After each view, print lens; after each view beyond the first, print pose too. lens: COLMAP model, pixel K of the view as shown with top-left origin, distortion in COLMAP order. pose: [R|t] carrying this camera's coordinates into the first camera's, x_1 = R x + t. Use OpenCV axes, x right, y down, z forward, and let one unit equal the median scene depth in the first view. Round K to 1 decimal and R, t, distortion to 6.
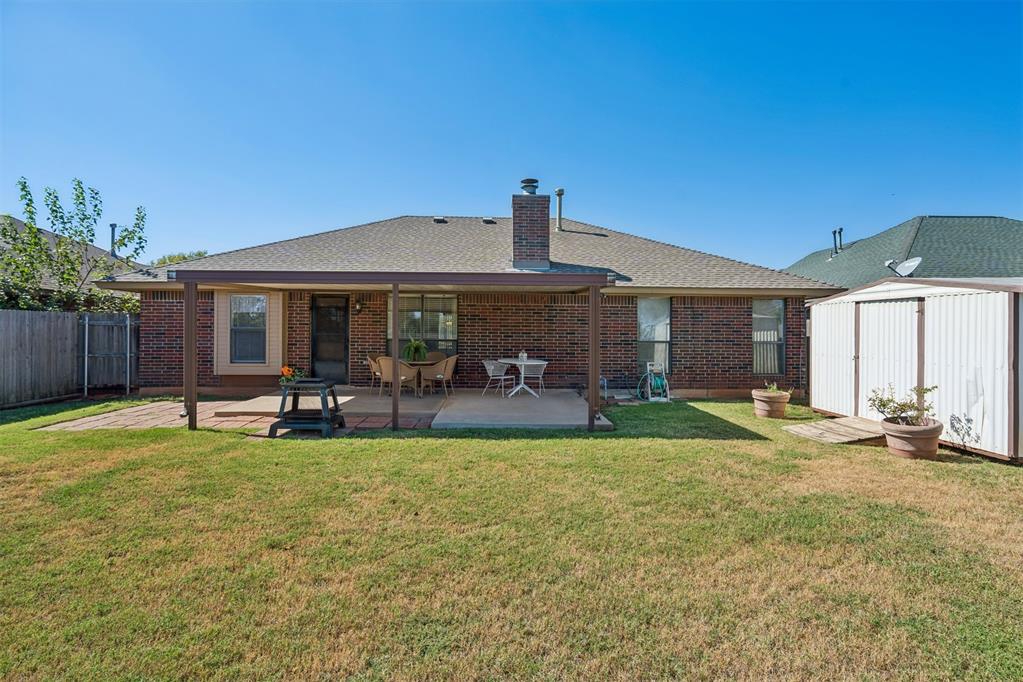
lens RADIAL K [[513.4, 0, 511.3], [0, 513.4, 331.6], [0, 0, 1]] dist [-0.003692, -0.000619]
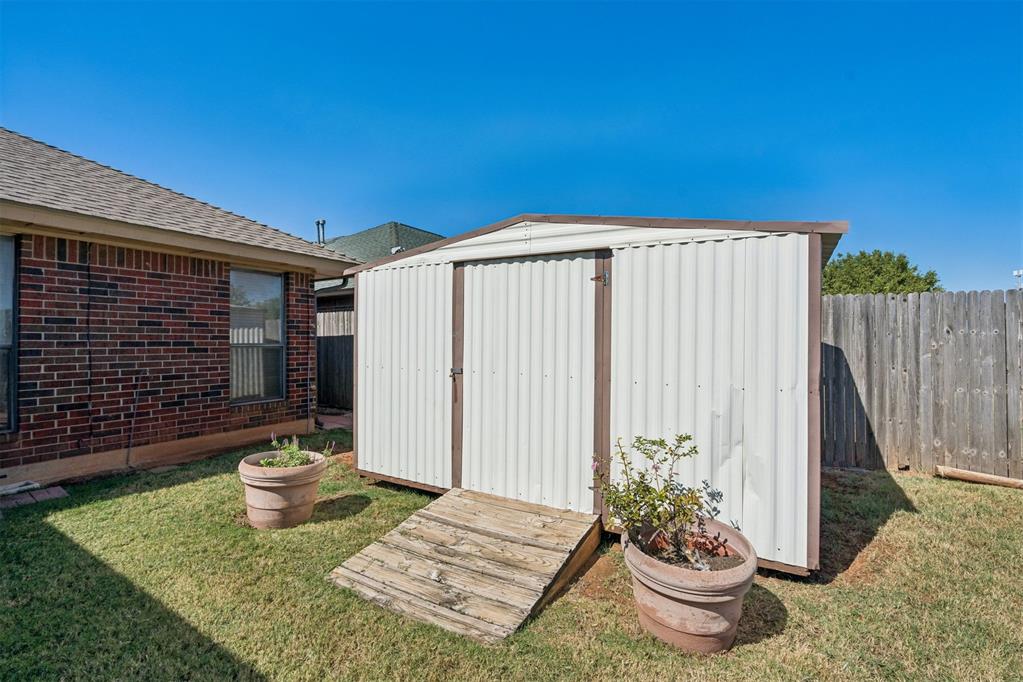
lens RADIAL K [[463.2, 0, 510.0], [0, 463.2, 336.3], [0, 0, 1]] dist [-0.002651, 0.000272]
pose [[0.534761, 0.002318, 0.845000, 0.276865], [-0.002624, 0.999996, -0.001082, 0.013897], [-0.844999, -0.001638, 0.534765, 0.628200]]
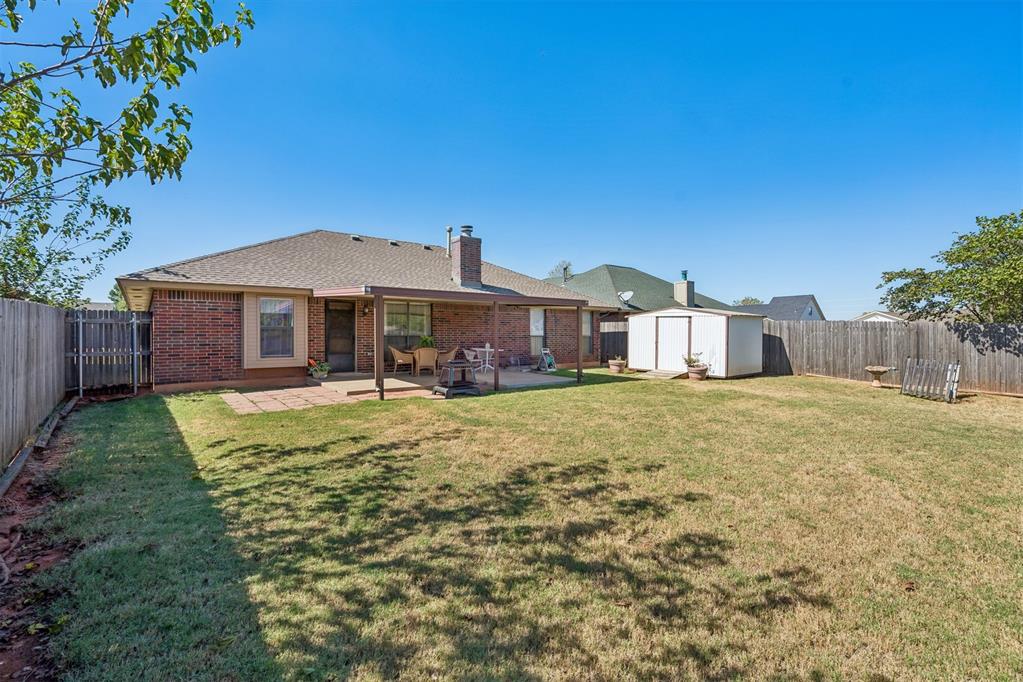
lens RADIAL K [[463.2, 0, 508.6], [0, 463.2, 340.8], [0, 0, 1]] dist [-0.002651, 0.000272]
pose [[0.809693, -0.014969, 0.586662, -0.874044], [-0.002084, 0.999595, 0.028383, -0.008983], [-0.586850, -0.024204, 0.809334, -0.195269]]
